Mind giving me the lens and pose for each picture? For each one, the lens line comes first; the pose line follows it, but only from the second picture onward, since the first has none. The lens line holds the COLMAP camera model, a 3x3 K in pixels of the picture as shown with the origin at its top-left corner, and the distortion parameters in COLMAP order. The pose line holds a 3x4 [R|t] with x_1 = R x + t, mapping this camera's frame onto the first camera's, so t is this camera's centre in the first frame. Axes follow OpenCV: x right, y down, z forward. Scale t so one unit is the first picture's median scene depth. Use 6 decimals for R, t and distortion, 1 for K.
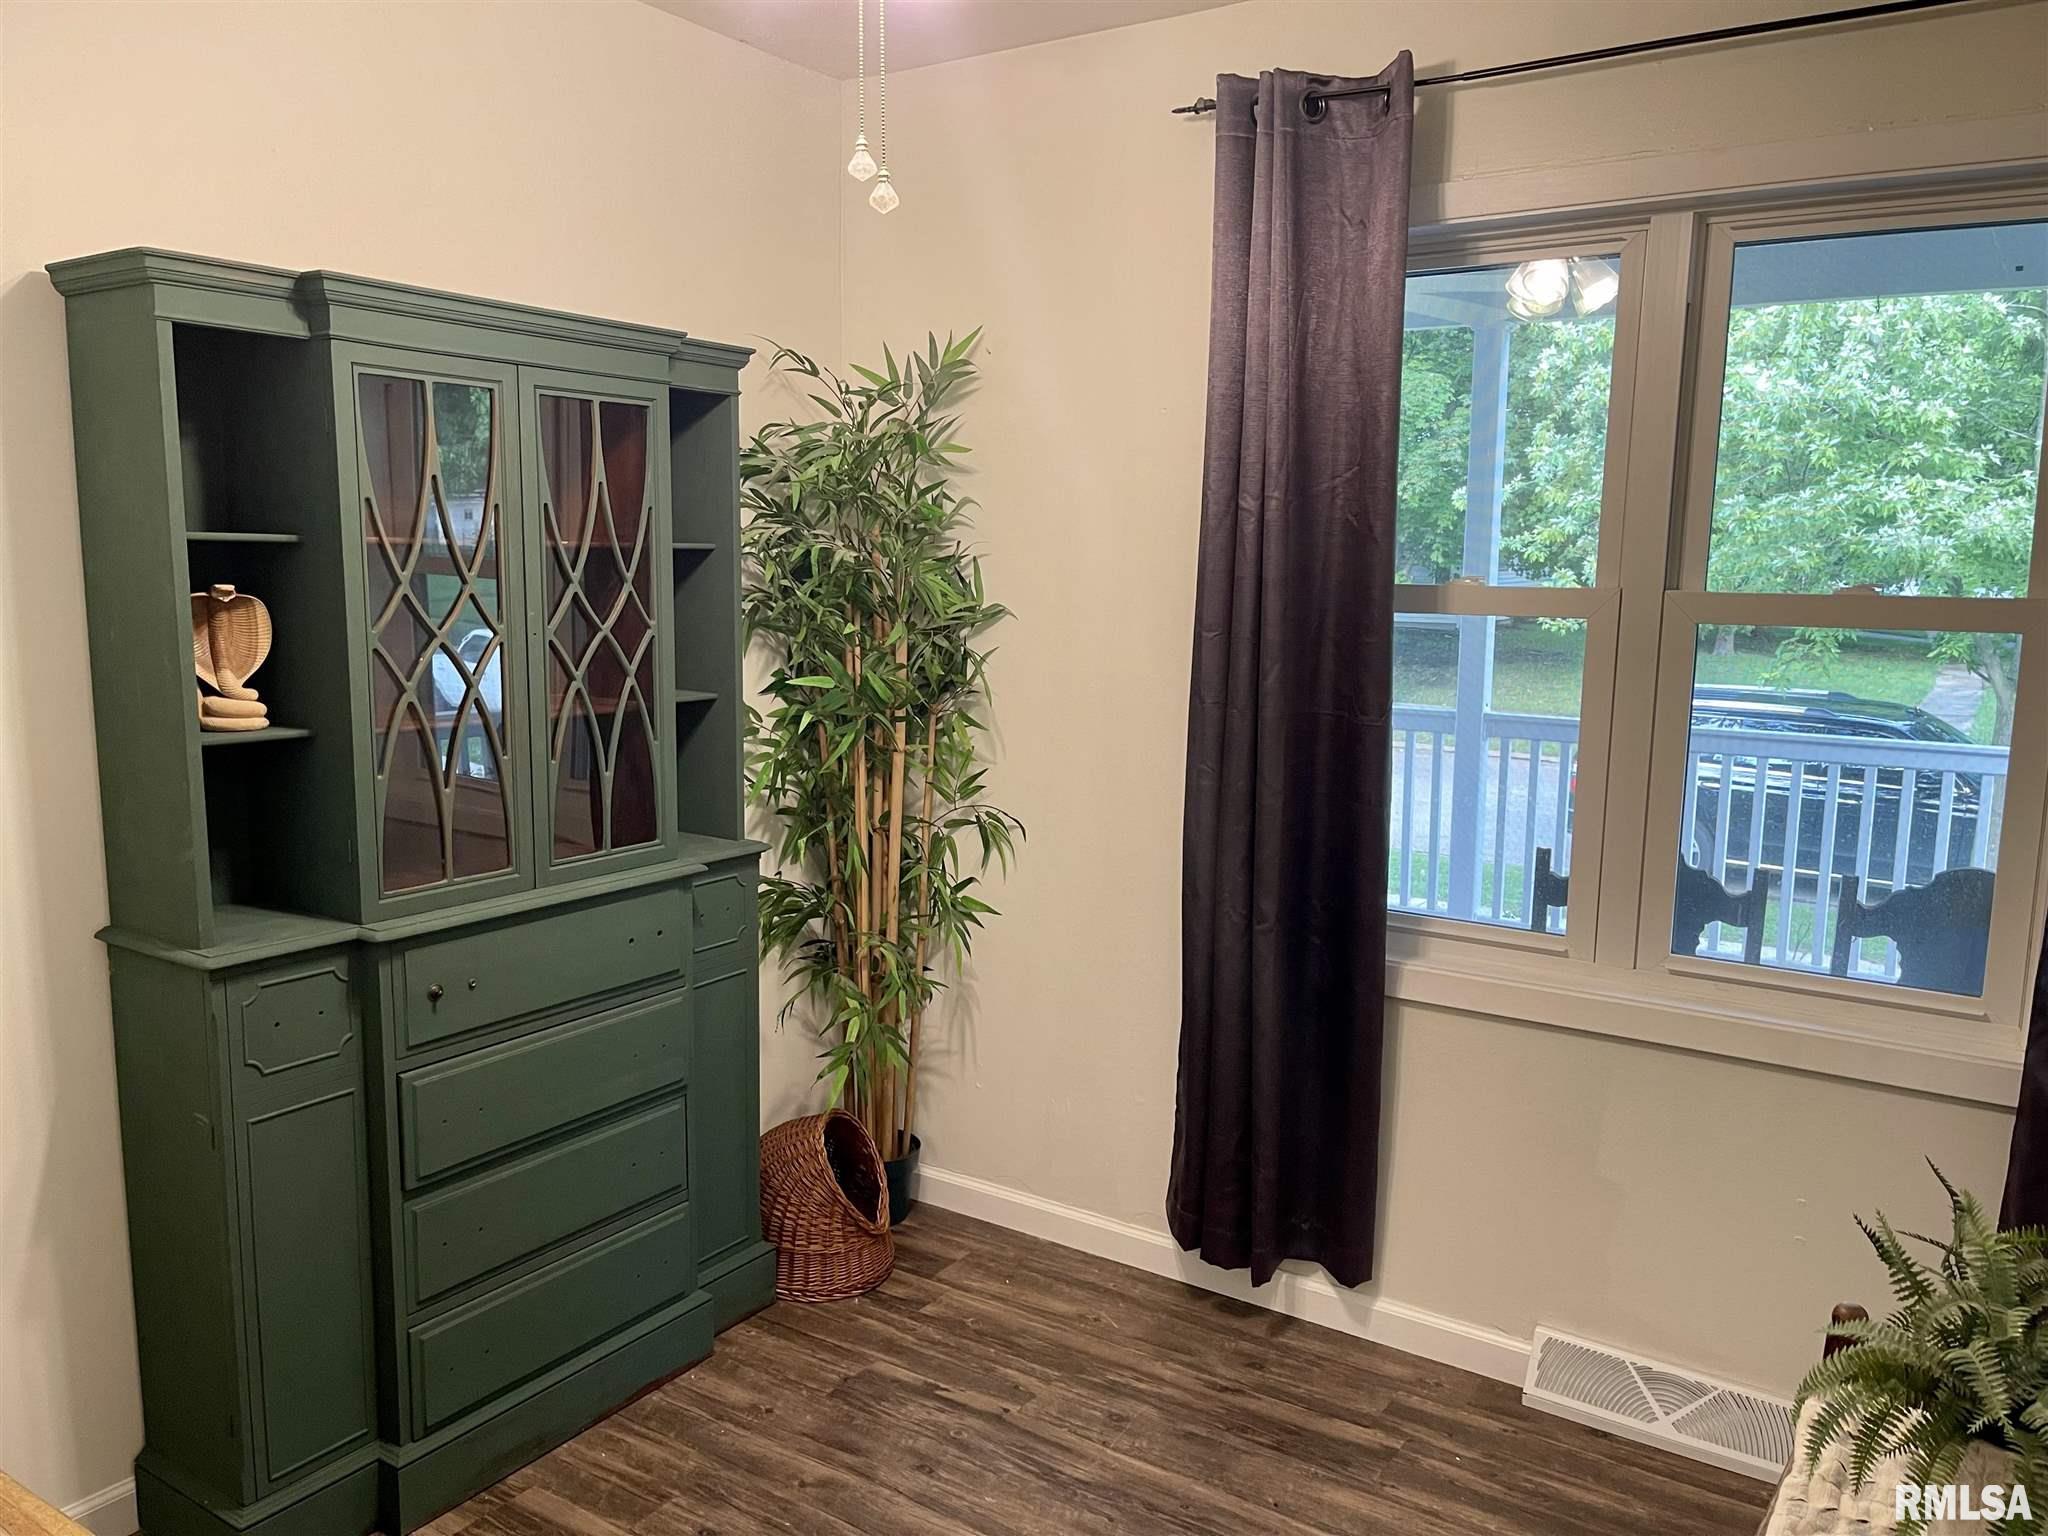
lens RADIAL K [[1546.2, 0, 1022.4], [0, 1546.2, 788.9], [0, 0, 1]] dist [0.059924, -0.085935]
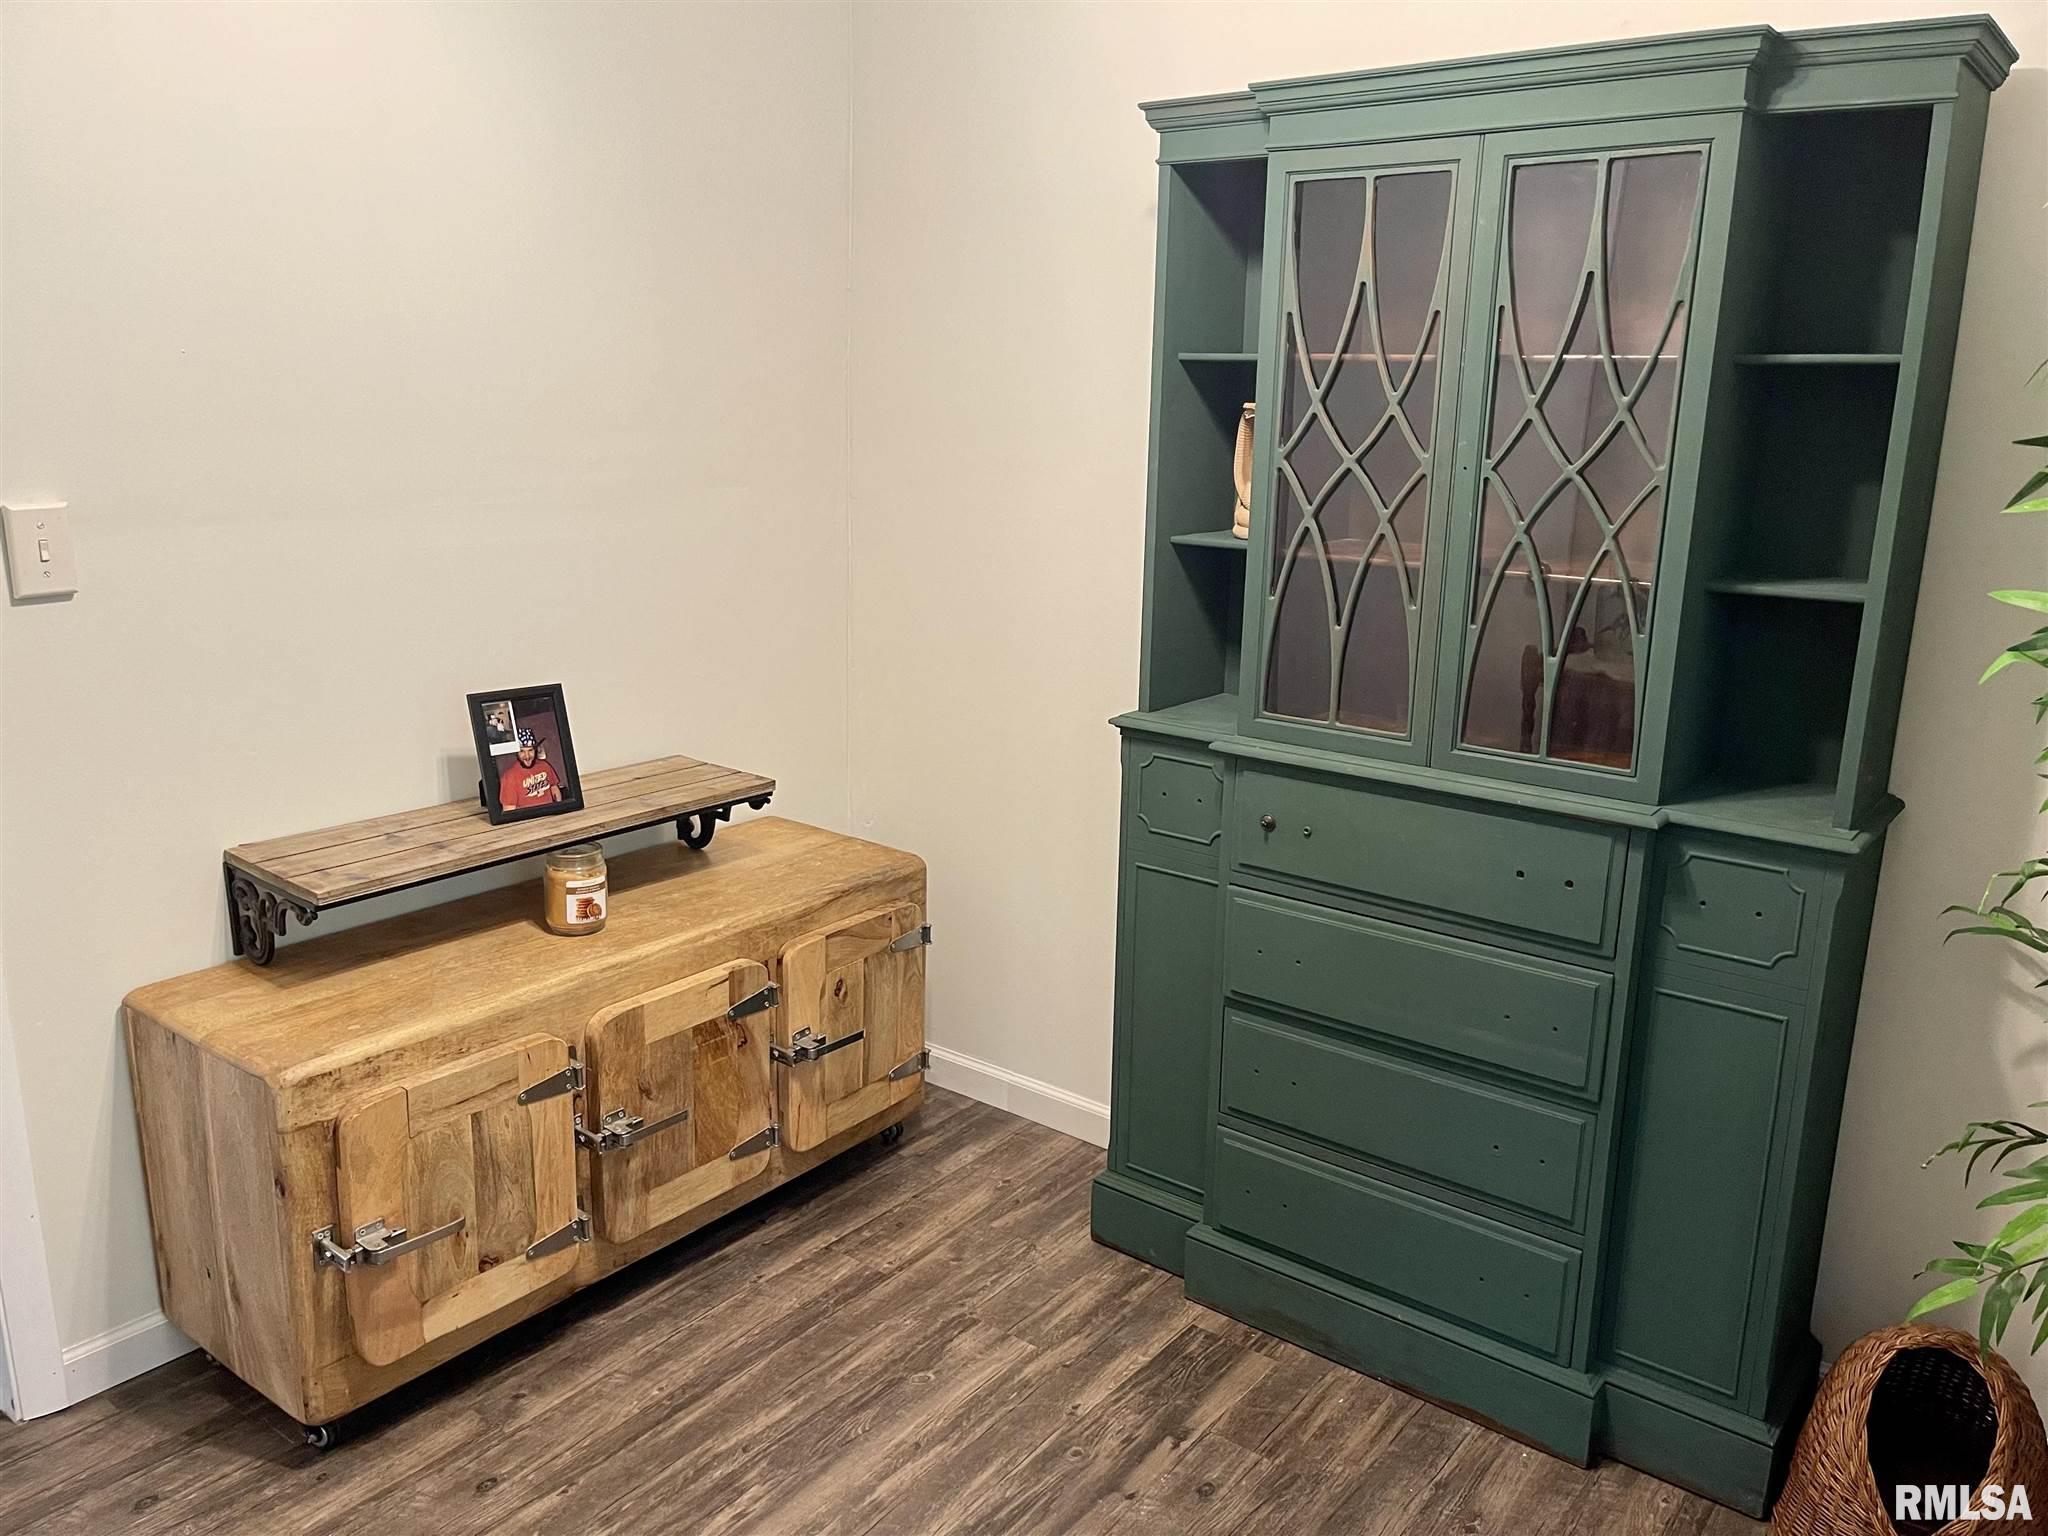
lens RADIAL K [[1633.8, 0, 1024.0], [0, 1633.8, 768.0], [0, 0, 1]] dist [0.027957, 0.000724]
pose [[-0.096152, 0.231239, -0.968134, 0.608915], [-0.157187, 0.956908, 0.244169, -0.125928], [0.982877, 0.175656, -0.055661, 0.866554]]
